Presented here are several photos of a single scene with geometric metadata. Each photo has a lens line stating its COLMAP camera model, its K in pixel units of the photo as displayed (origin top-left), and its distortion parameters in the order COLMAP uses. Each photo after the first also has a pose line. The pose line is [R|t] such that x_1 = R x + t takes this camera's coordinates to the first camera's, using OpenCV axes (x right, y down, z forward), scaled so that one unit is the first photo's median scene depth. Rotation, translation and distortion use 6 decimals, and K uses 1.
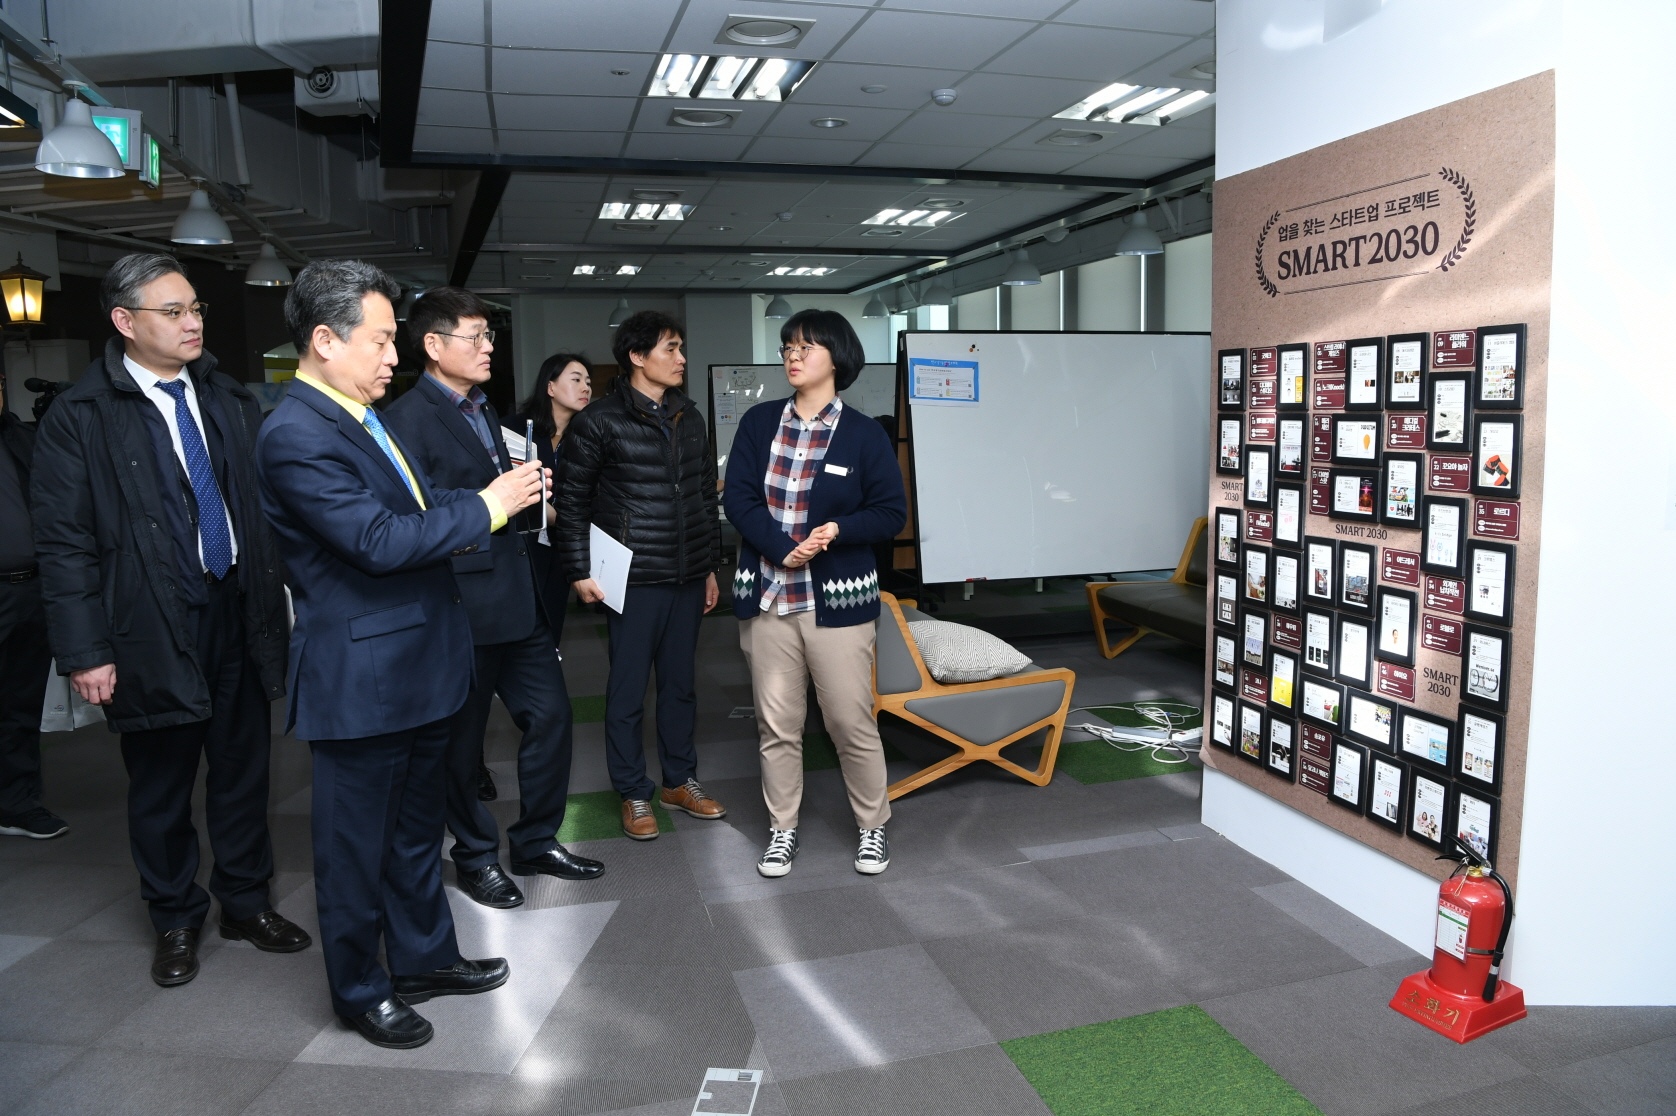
lens RADIAL K [[1159.7, 0, 838.0], [0, 1159.7, 558.0], [0, 0, 1]] dist [-0.070227, 0.009452]
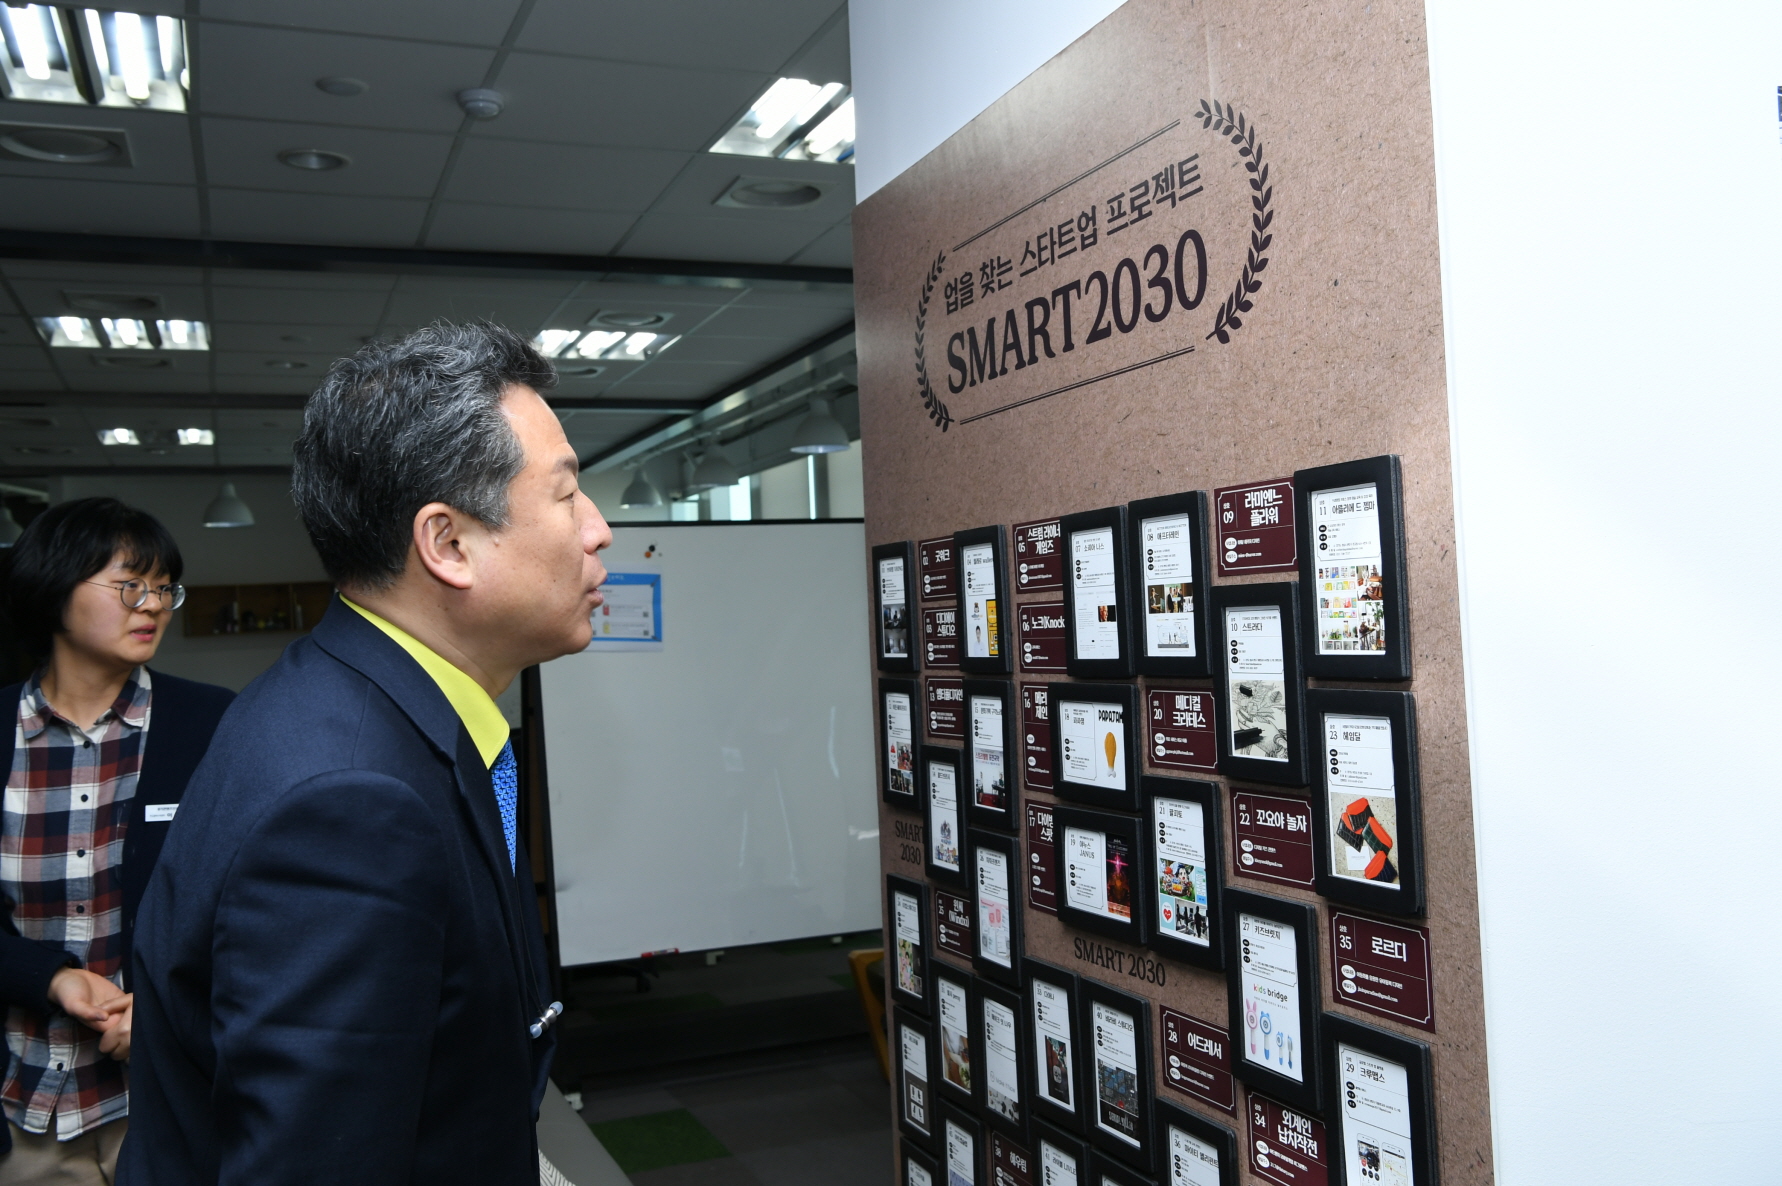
lens RADIAL K [[1601.9, 0, 891.0], [0, 1601.9, 593.0], [0, 0, 1]] dist [-0.009342, 0.001046]
pose [[0.992979, -0.026854, 0.115200, 0.307186], [0.043891, 0.988012, -0.148006, -0.073096], [-0.109845, 0.152023, 0.982254, 0.403526]]
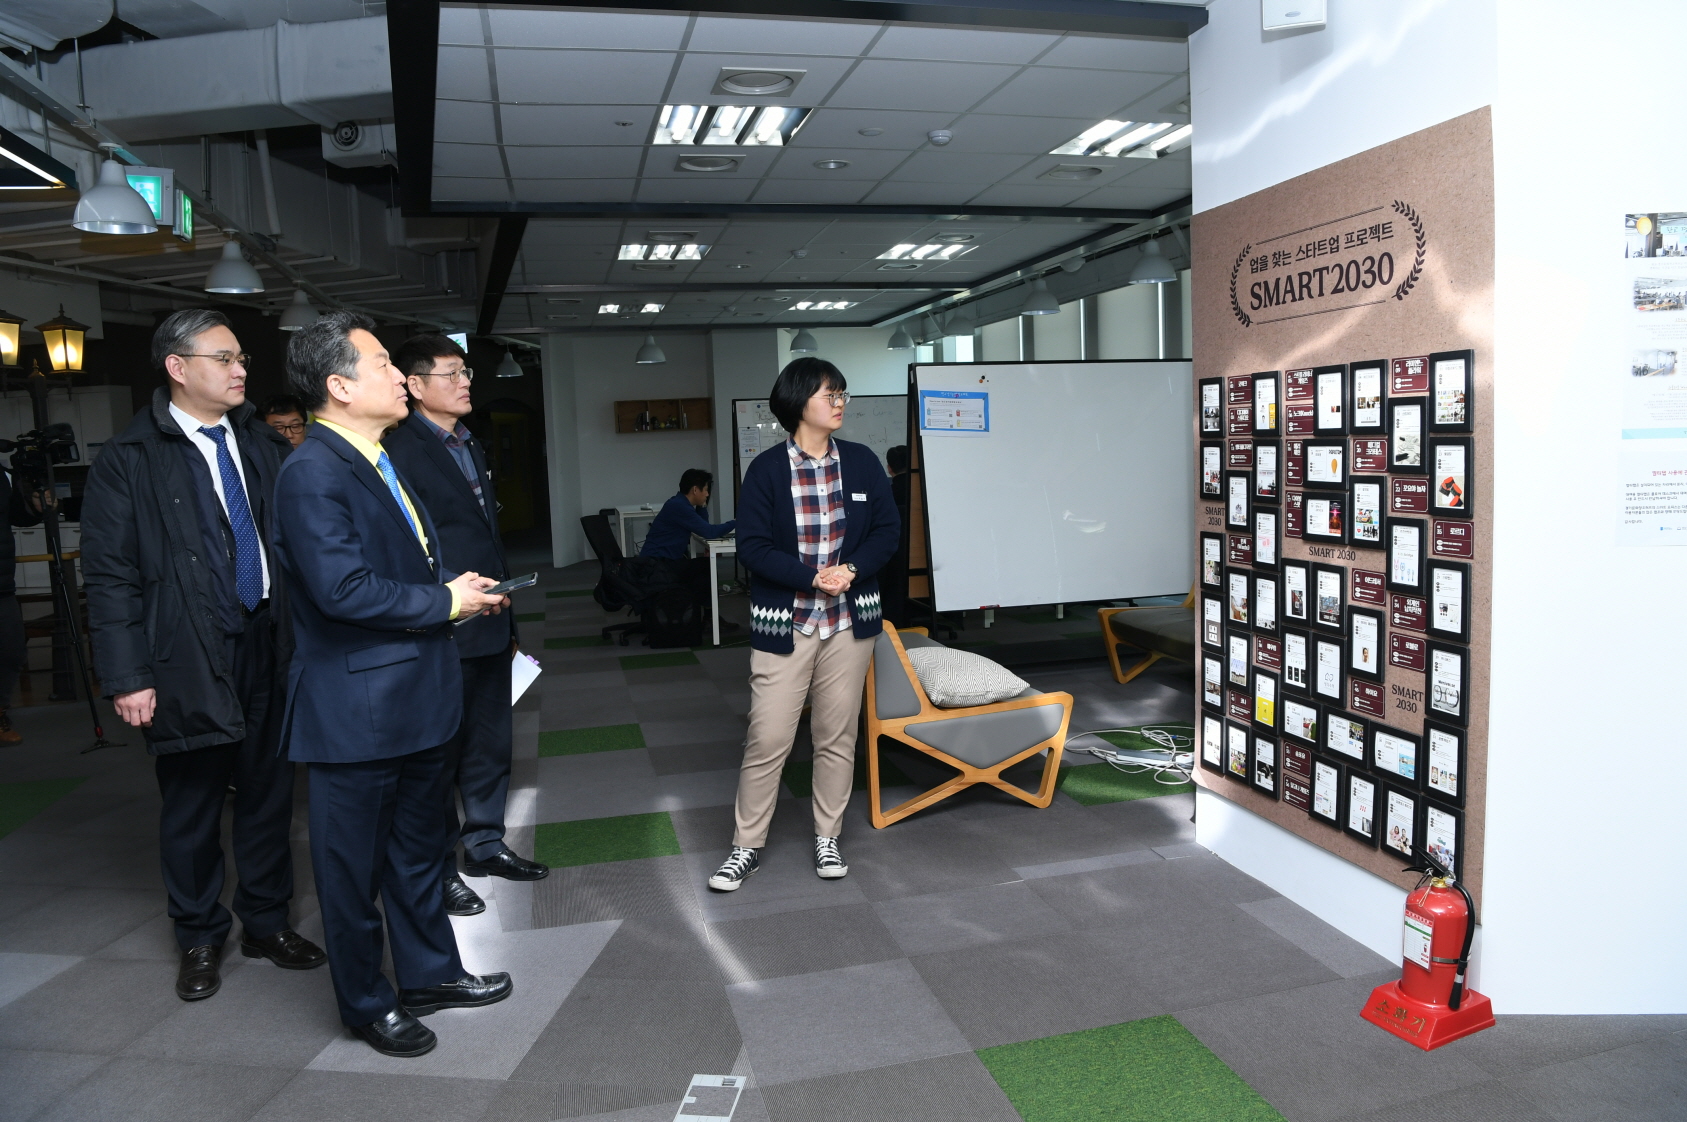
lens RADIAL K [[1167.3, 0, 843.5], [0, 1167.3, 561.0], [0, 0, 1]] dist [-0.070227, 0.009452]
pose [[0.999415, -0.015223, -0.030622, 0.050093], [0.014480, 0.999599, -0.024314, 0.002730], [0.030979, 0.023857, 0.999235, -0.048583]]
